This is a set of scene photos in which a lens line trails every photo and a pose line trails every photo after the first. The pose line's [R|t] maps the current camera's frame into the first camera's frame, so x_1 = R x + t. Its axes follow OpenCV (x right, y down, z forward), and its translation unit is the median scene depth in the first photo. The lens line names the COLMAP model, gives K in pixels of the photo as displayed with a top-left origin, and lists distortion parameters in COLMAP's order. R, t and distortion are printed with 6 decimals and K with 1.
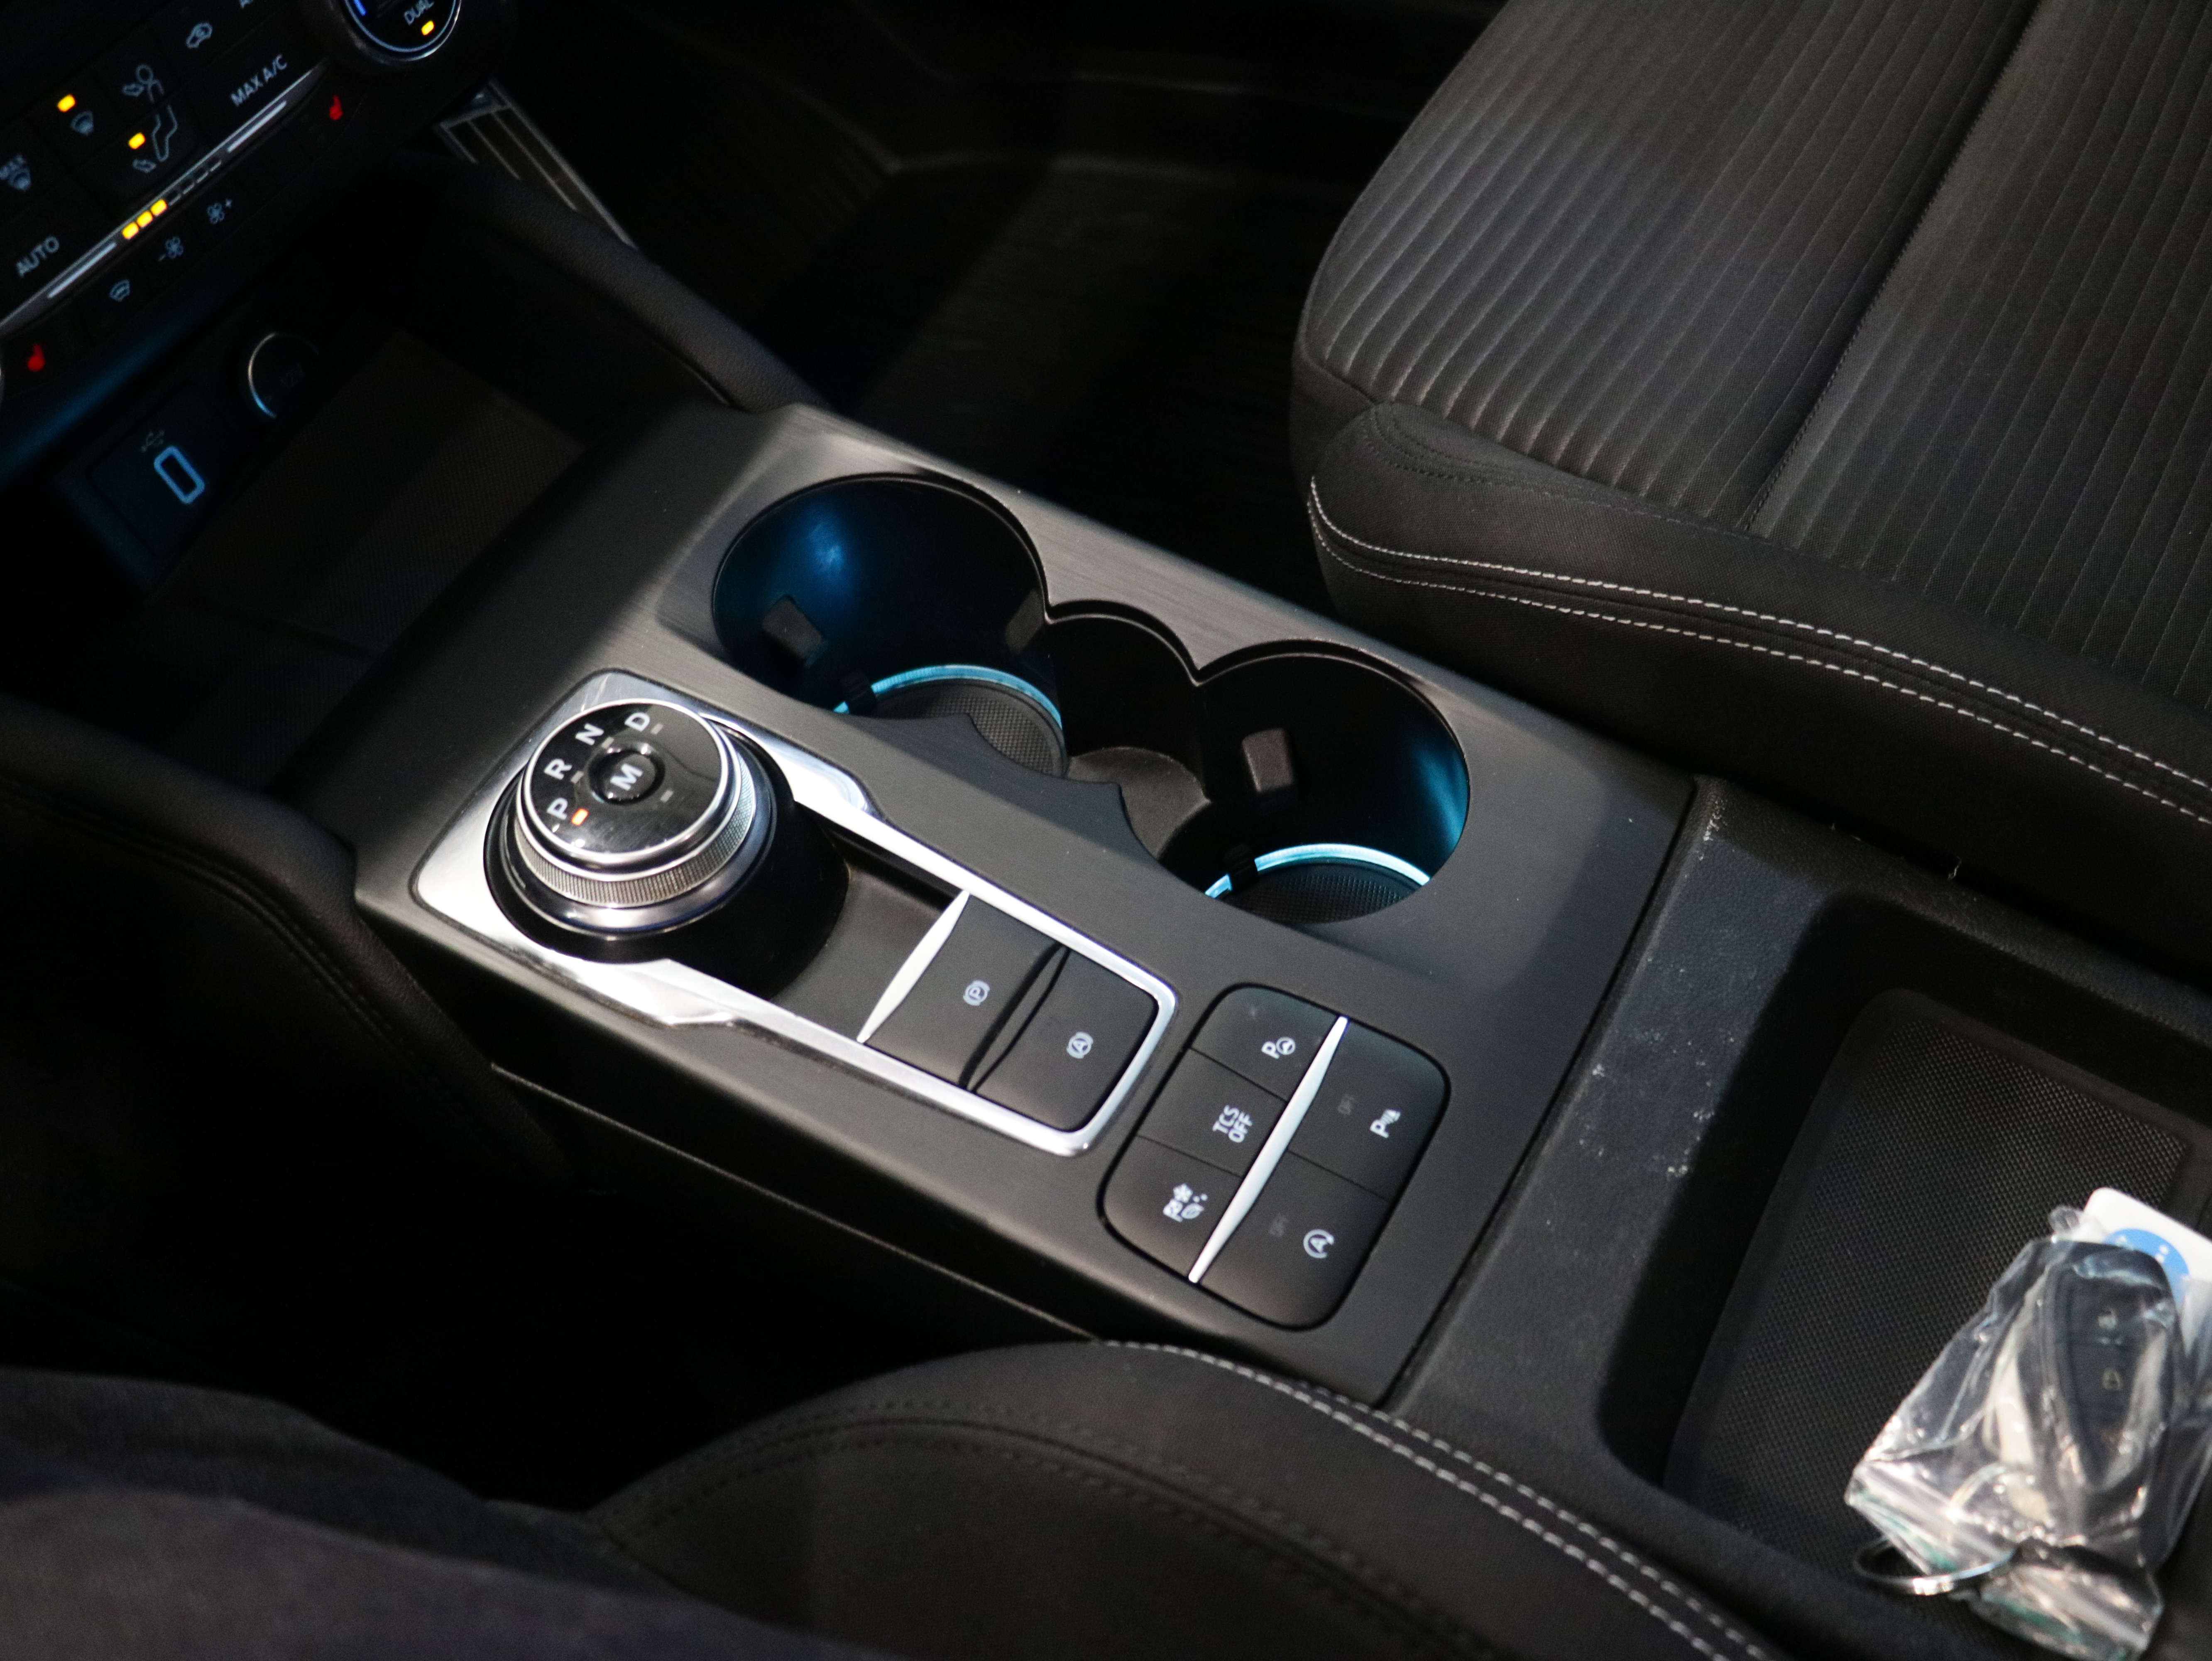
lens RADIAL K [[2317.3, 0, 1102.1], [0, 2317.3, 842.2], [0, 0, 1]] dist [-0.028107, 0.000000]
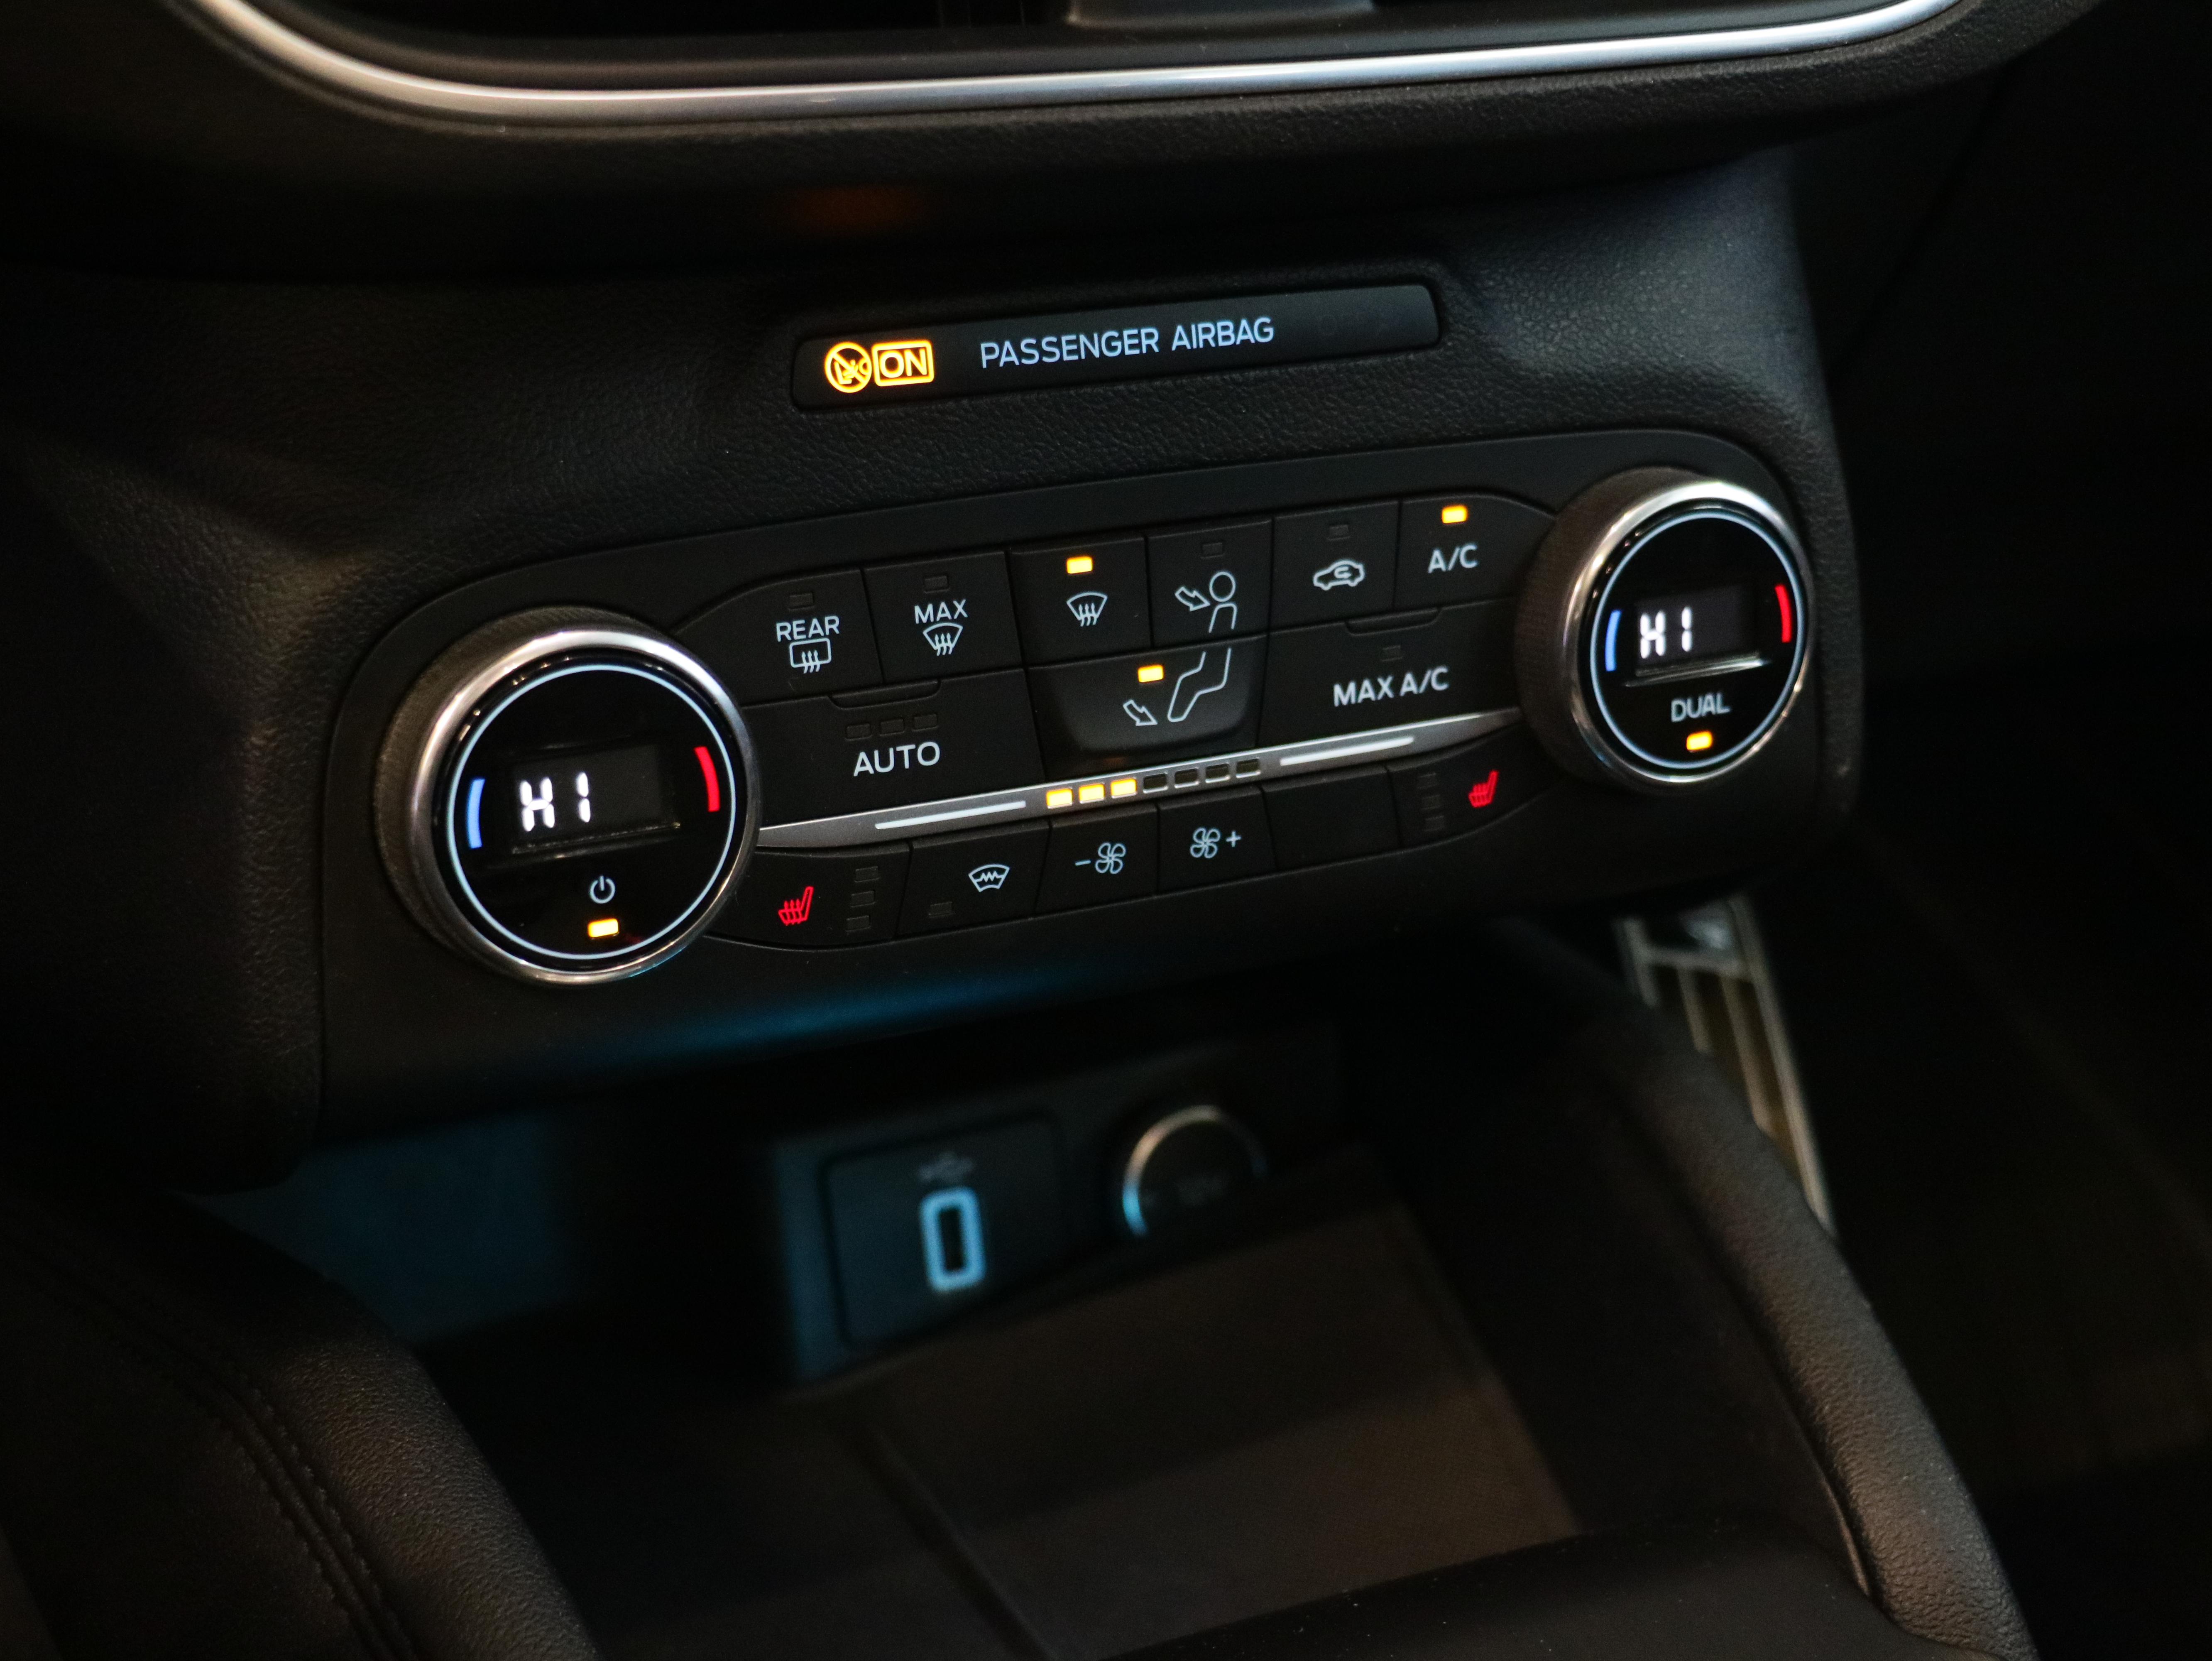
lens RADIAL K [[3442.7, 0, 1070.6], [0, 3442.7, 878.2], [0, 0, 1]] dist [-0.038640, 0.000000]
pose [[0.810227, 0.399009, -0.429331, -0.046858], [-0.532295, 0.807548, -0.254025, -0.034746], [0.245347, 0.434349, 0.866687, 0.267033]]
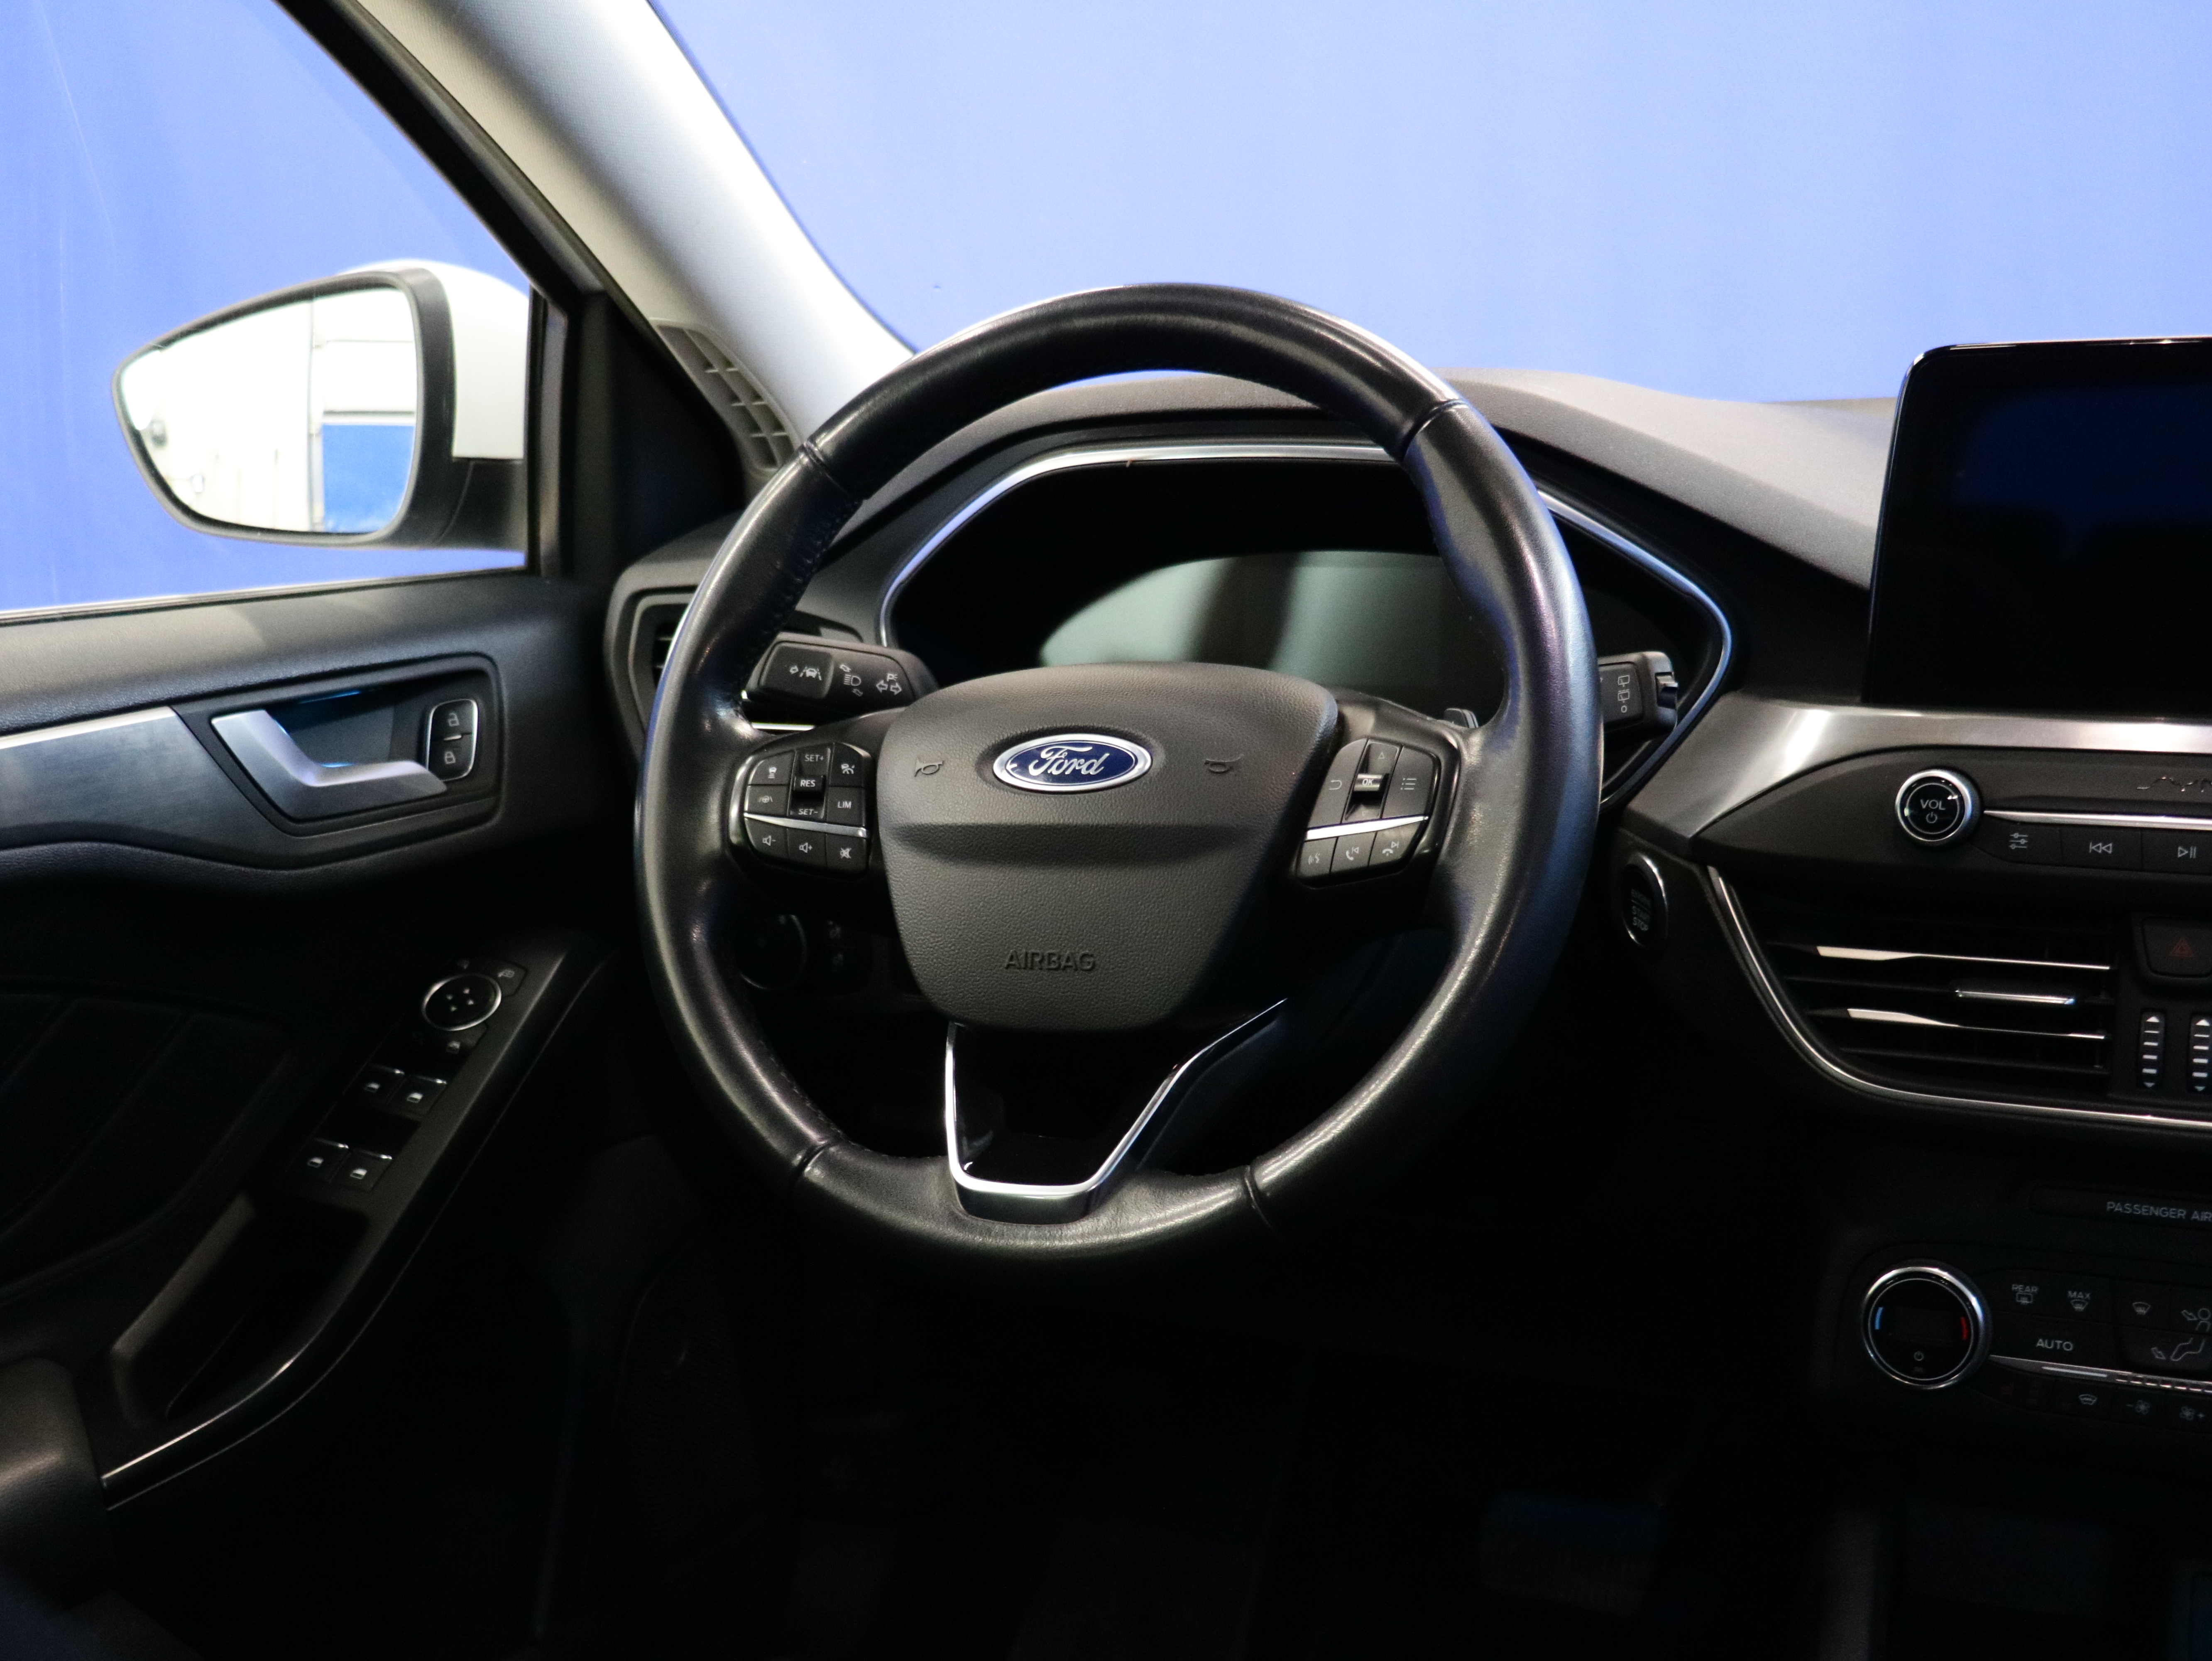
lens RADIAL K [[2867.3, 0, 1103.3], [0, 2867.3, 823.3], [0, 0, 1]] dist [0.024619, 0.000000]
pose [[0.075035, 0.322044, -0.943747, 1.145615], [-0.738485, 0.653914, 0.164427, -0.311504], [0.670082, 0.684605, 0.286891, -0.220032]]
